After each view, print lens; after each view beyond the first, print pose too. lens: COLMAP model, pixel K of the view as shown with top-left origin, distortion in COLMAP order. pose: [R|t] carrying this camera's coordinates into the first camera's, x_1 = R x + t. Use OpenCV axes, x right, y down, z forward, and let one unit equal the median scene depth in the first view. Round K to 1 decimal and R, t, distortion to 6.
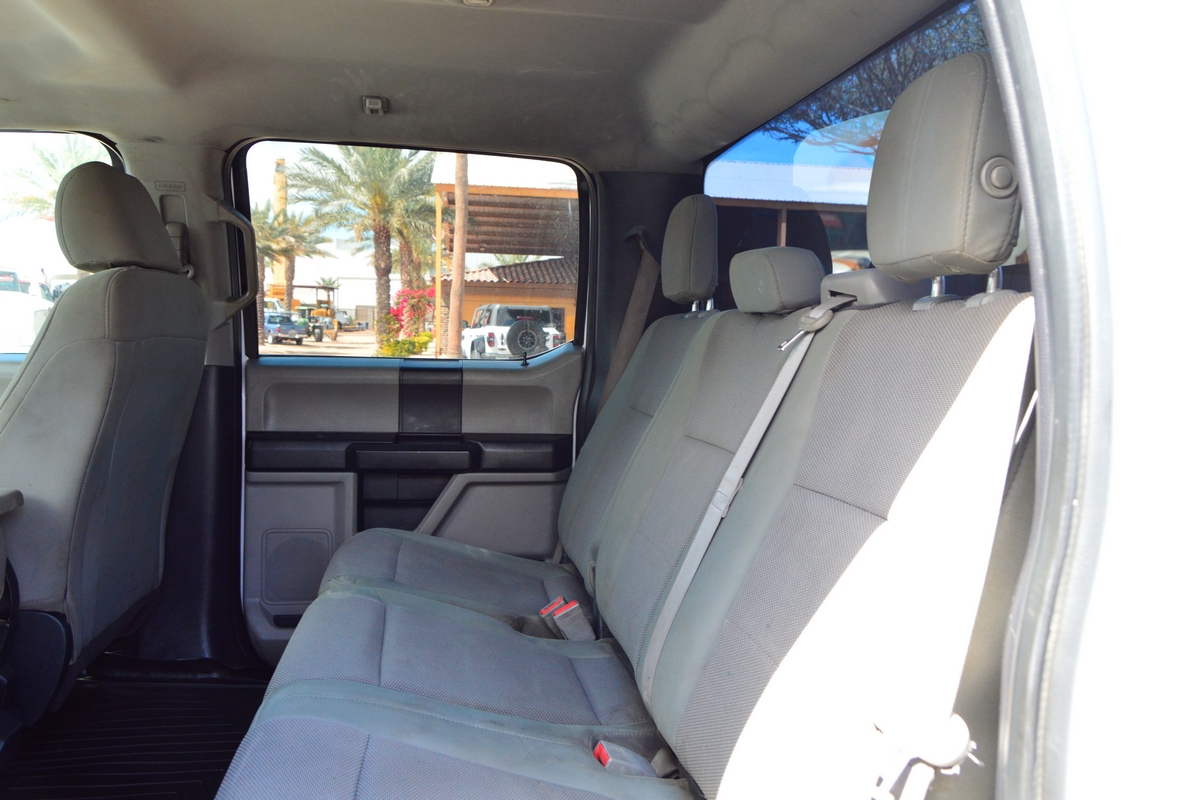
lens RADIAL K [[928.5, 0, 600.4], [0, 928.5, 401.2], [0, 0, 1]] dist [-0.009494, -0.002503]
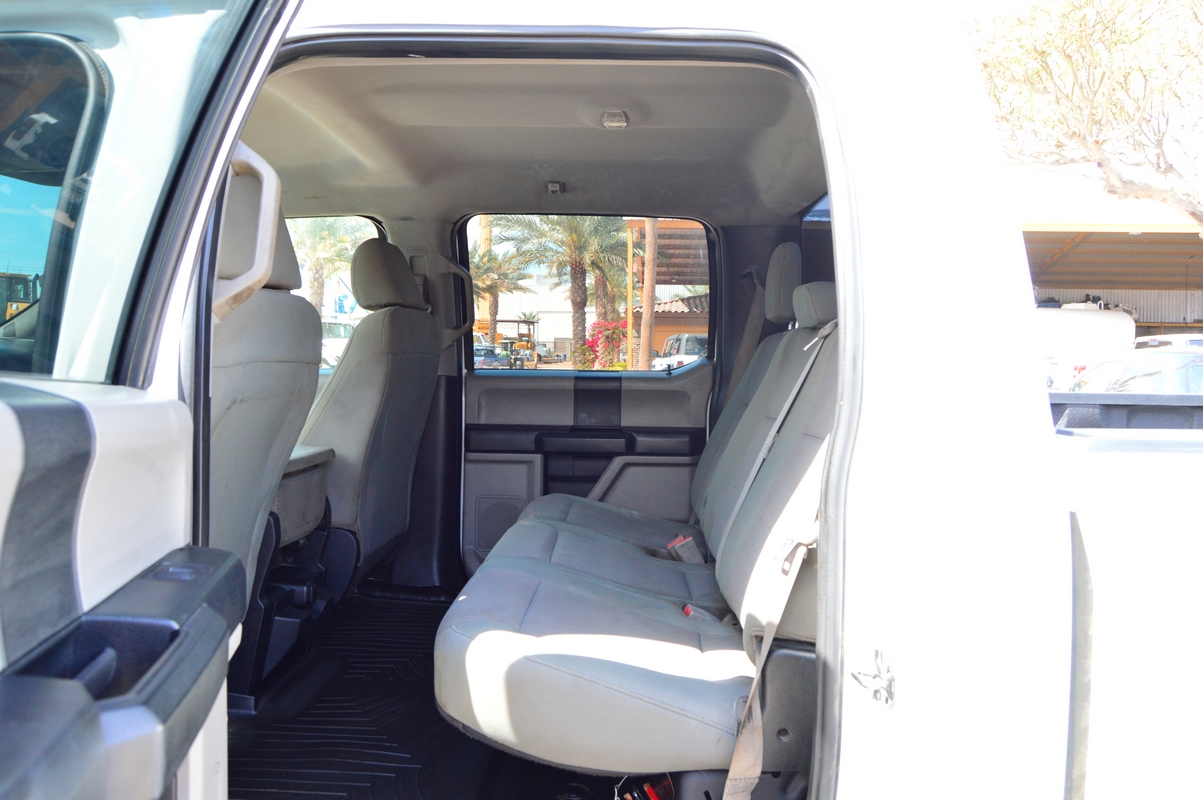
lens RADIAL K [[928.5, 0, 609.9], [0, 928.5, 402.4], [0, 0, 1]] dist [-0.009494, -0.002503]
pose [[0.980471, -0.004714, -0.196606, 0.100725], [-0.001347, 0.999528, -0.030684, 0.043592], [0.196658, 0.030350, 0.980002, -0.312917]]
